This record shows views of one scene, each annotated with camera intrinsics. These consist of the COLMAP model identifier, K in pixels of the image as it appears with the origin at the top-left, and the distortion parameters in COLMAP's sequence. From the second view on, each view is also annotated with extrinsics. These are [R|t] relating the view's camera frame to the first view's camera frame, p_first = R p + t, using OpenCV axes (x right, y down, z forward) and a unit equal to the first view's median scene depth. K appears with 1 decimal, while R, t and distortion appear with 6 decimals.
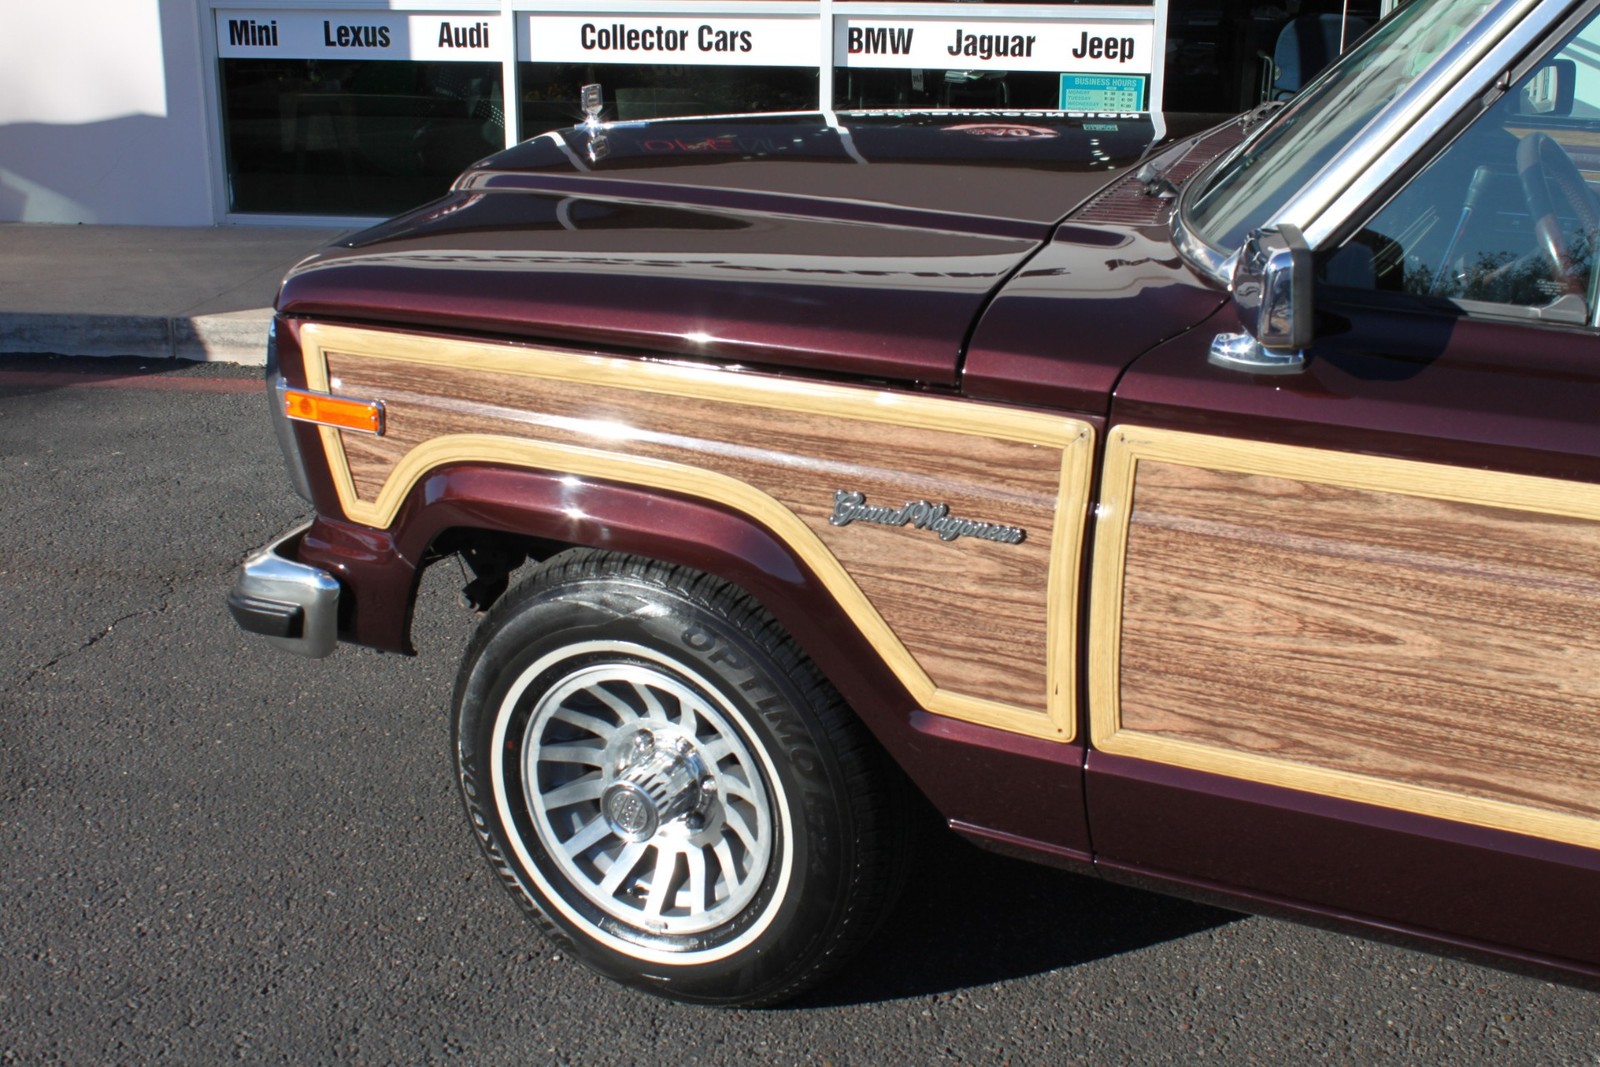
lens RADIAL K [[1918.9, 0, 823.9], [0, 1918.9, 505.7], [0, 0, 1]] dist [-0.100804, 0.184524]
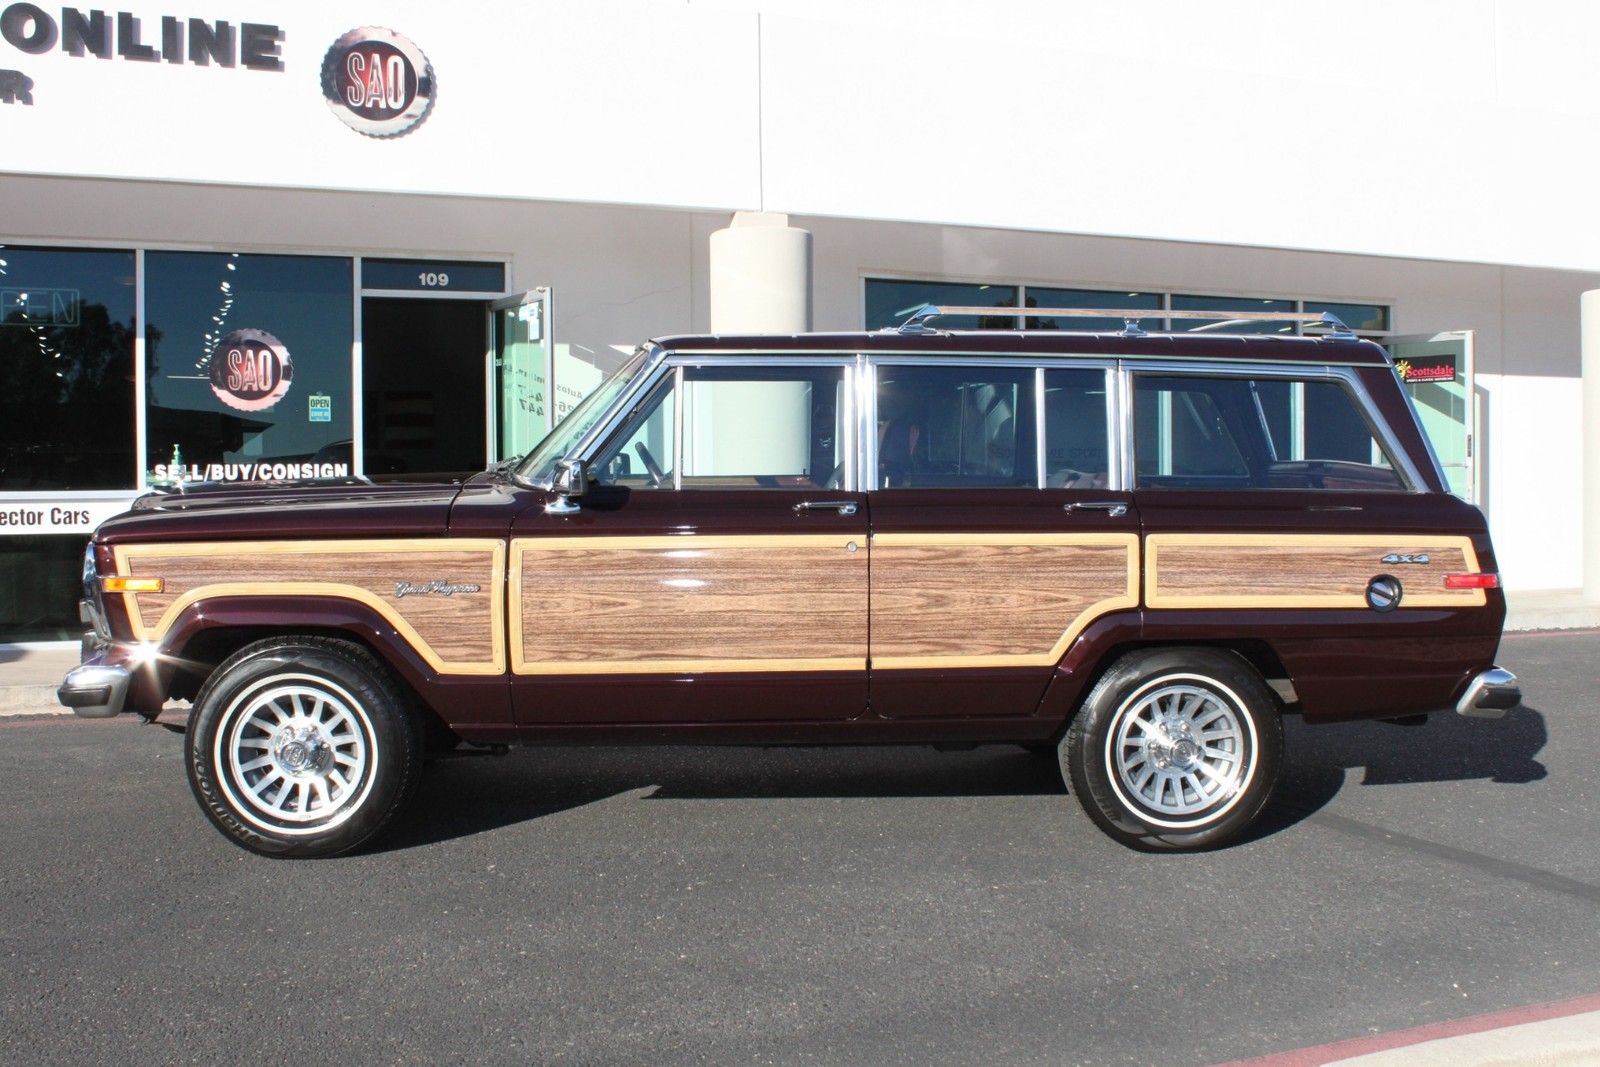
lens RADIAL K [[1918.9, 0, 823.9], [0, 1918.9, 505.7], [0, 0, 1]] dist [-0.100804, 0.184524]
pose [[0.859160, -0.013085, 0.511540, -0.778557], [0.178045, 0.944854, -0.274866, 0.672466], [-0.479734, 0.327231, 0.814110, -1.286573]]
